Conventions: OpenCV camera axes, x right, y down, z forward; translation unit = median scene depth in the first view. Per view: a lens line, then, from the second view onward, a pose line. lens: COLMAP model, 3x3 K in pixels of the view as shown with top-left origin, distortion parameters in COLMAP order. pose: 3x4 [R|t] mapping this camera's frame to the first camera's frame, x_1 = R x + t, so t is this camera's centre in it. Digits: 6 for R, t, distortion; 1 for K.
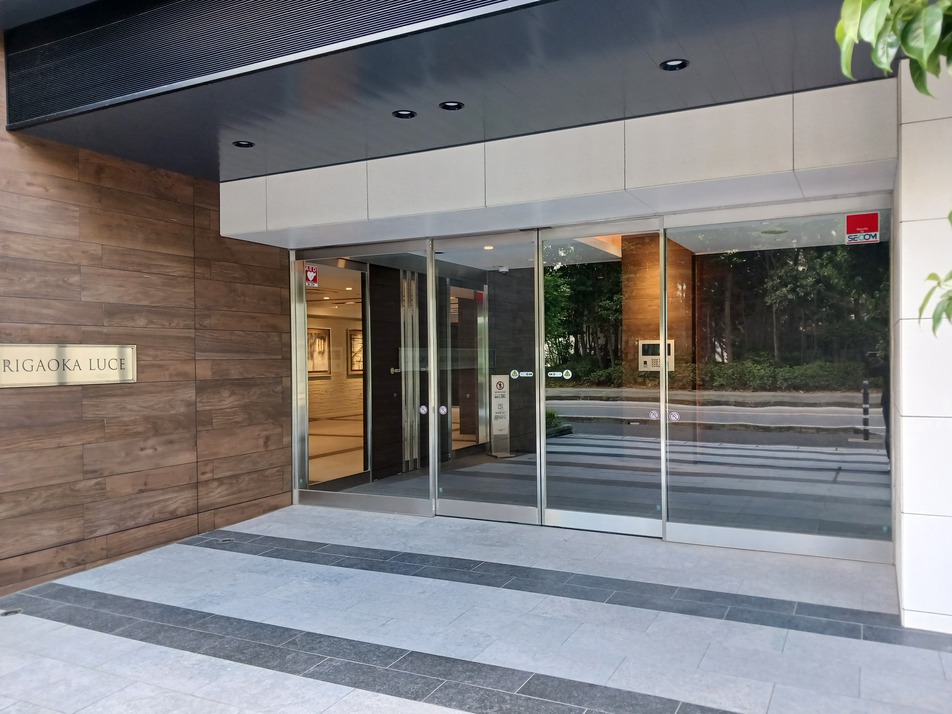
lens RADIAL K [[748.4, 0, 476.7], [0, 748.4, 356.0], [0, 0, 1]] dist [0.039489, -0.003925]
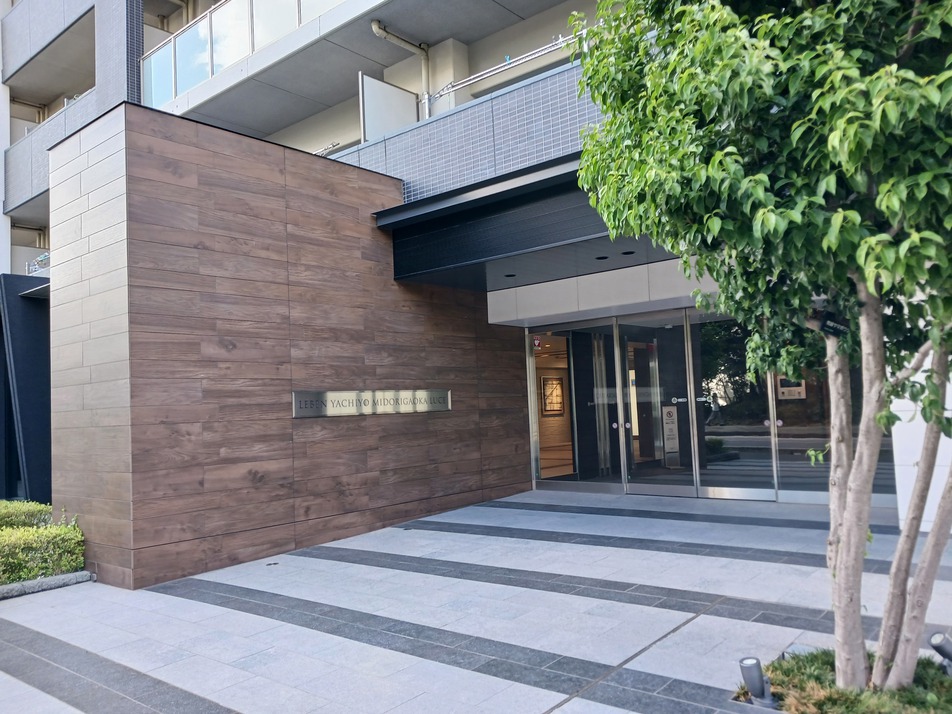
lens RADIAL K [[748.4, 0, 477.2], [0, 748.4, 355.4], [0, 0, 1]] dist [0.039489, -0.003925]
pose [[0.973155, -0.045916, -0.225522, 0.008392], [0.031648, 0.997286, -0.066479, 0.022438], [0.227963, 0.057557, 0.971967, -0.641817]]
